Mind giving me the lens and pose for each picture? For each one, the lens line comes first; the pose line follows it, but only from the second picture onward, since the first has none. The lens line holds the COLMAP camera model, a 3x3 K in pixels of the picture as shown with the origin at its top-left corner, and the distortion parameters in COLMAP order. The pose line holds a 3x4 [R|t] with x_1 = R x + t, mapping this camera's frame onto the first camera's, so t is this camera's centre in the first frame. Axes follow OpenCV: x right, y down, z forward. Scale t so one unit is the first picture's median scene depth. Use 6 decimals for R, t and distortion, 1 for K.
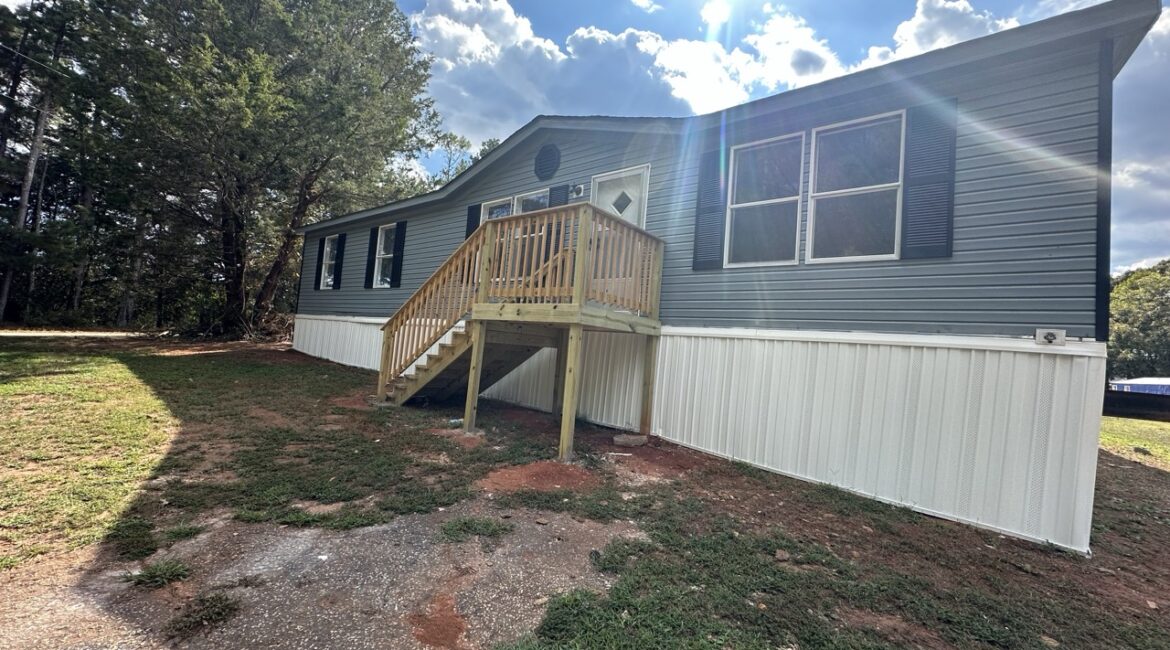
lens RADIAL K [[469.6, 0, 583.4], [0, 469.6, 325.9], [0, 0, 1]] dist [-0.004866, 0.002054]
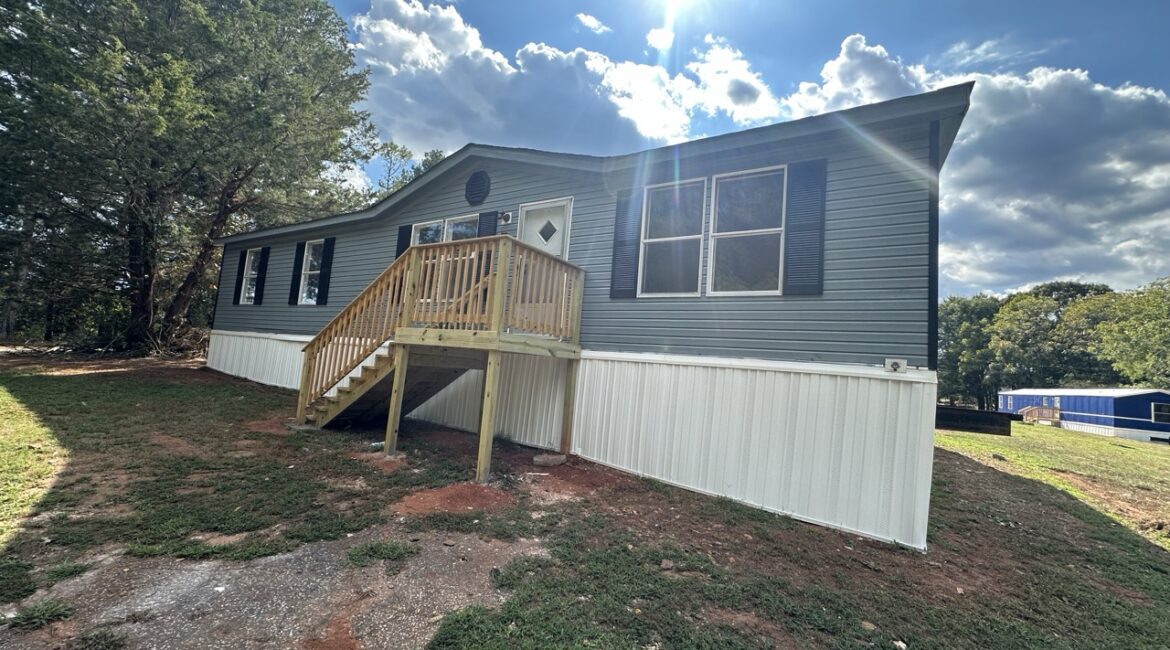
lens RADIAL K [[469.6, 0, 583.9], [0, 469.6, 325.4], [0, 0, 1]] dist [-0.004866, 0.002054]
pose [[0.993145, 0.009654, 0.116490, 0.056084], [-0.006282, 0.999551, -0.029281, -0.028318], [-0.116721, 0.028348, 0.992760, -0.063067]]
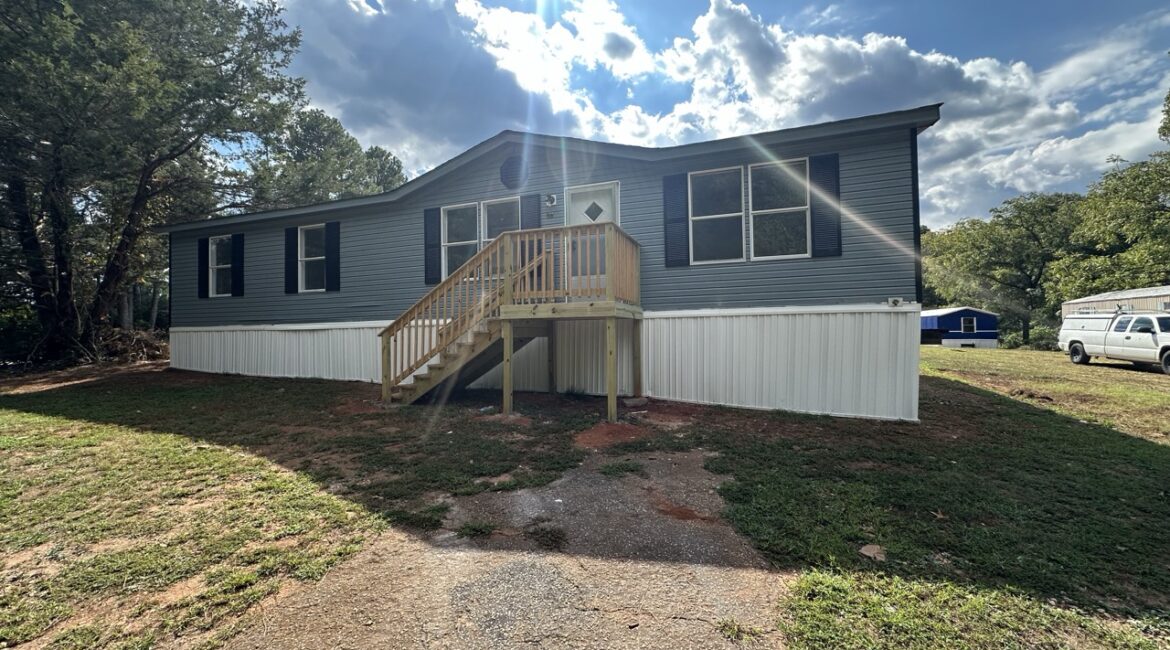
lens RADIAL K [[469.6, 0, 589.0], [0, 469.6, 326.0], [0, 0, 1]] dist [-0.004866, 0.002054]
pose [[0.939802, -0.091363, 0.329281, -0.465857], [0.075540, 0.995302, 0.060561, -0.057695], [-0.333267, -0.032042, 0.942288, -0.183637]]
